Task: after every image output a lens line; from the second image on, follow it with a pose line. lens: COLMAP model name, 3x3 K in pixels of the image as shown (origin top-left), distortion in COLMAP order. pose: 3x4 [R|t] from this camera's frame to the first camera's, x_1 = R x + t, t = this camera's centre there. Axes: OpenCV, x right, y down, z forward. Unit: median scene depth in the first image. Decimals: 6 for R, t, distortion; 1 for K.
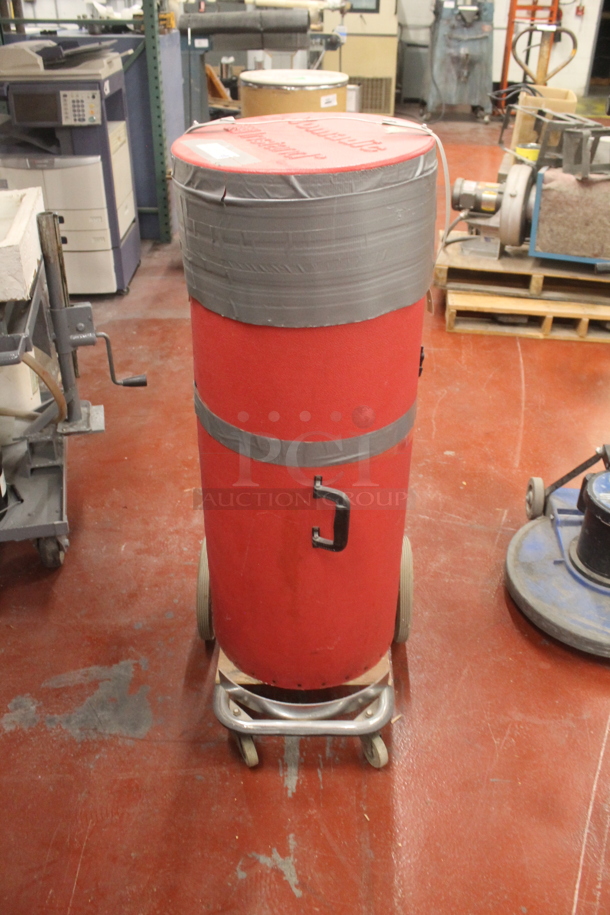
lens RADIAL K [[795.6, 0, 308.6], [0, 795.6, 455.3], [0, 0, 1]] dist [-0.136607, 0.115653]
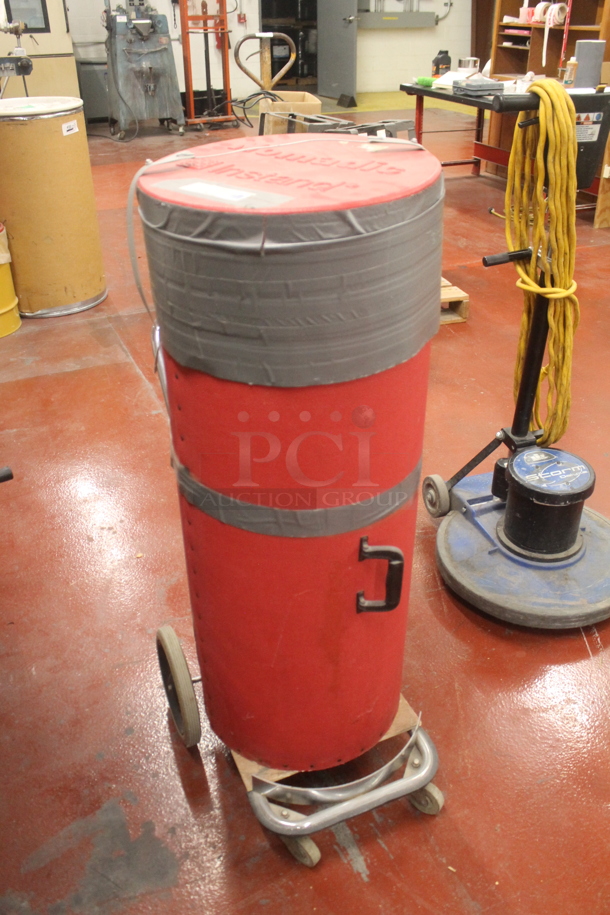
lens RADIAL K [[795.6, 0, 311.8], [0, 795.6, 458.1], [0, 0, 1]] dist [-0.136607, 0.115653]
pose [[0.911868, -0.228660, 0.340897, -0.240192], [0.232388, 0.972146, 0.030461, -0.074364], [-0.338367, 0.051443, 0.939607, 0.126124]]
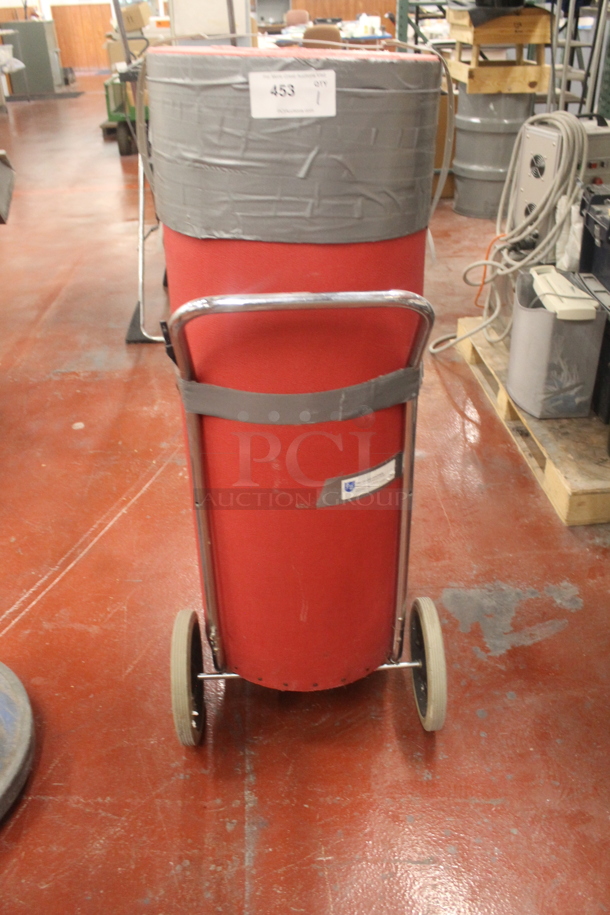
lens RADIAL K [[795.6, 0, 307.4], [0, 795.6, 456.6], [0, 0, 1]] dist [-0.136607, 0.115653]
pose [[-0.997976, 0.033494, -0.054047, 0.034685], [-0.033203, 0.450396, 0.892211, -0.670248], [0.054227, 0.892201, -0.448372, 1.227585]]
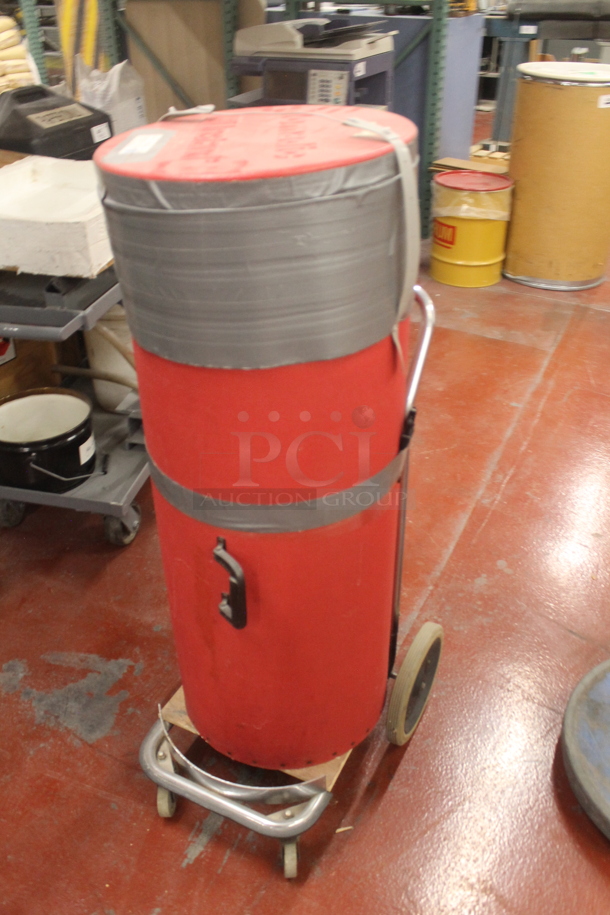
lens RADIAL K [[795.6, 0, 305.1], [0, 795.6, 457.9], [0, 0, 1]] dist [-0.136607, 0.115653]
pose [[0.895229, 0.230431, -0.381401, 0.288736], [-0.223793, 0.972640, 0.062351, -0.094481], [0.385333, 0.029537, 0.922305, 0.186484]]
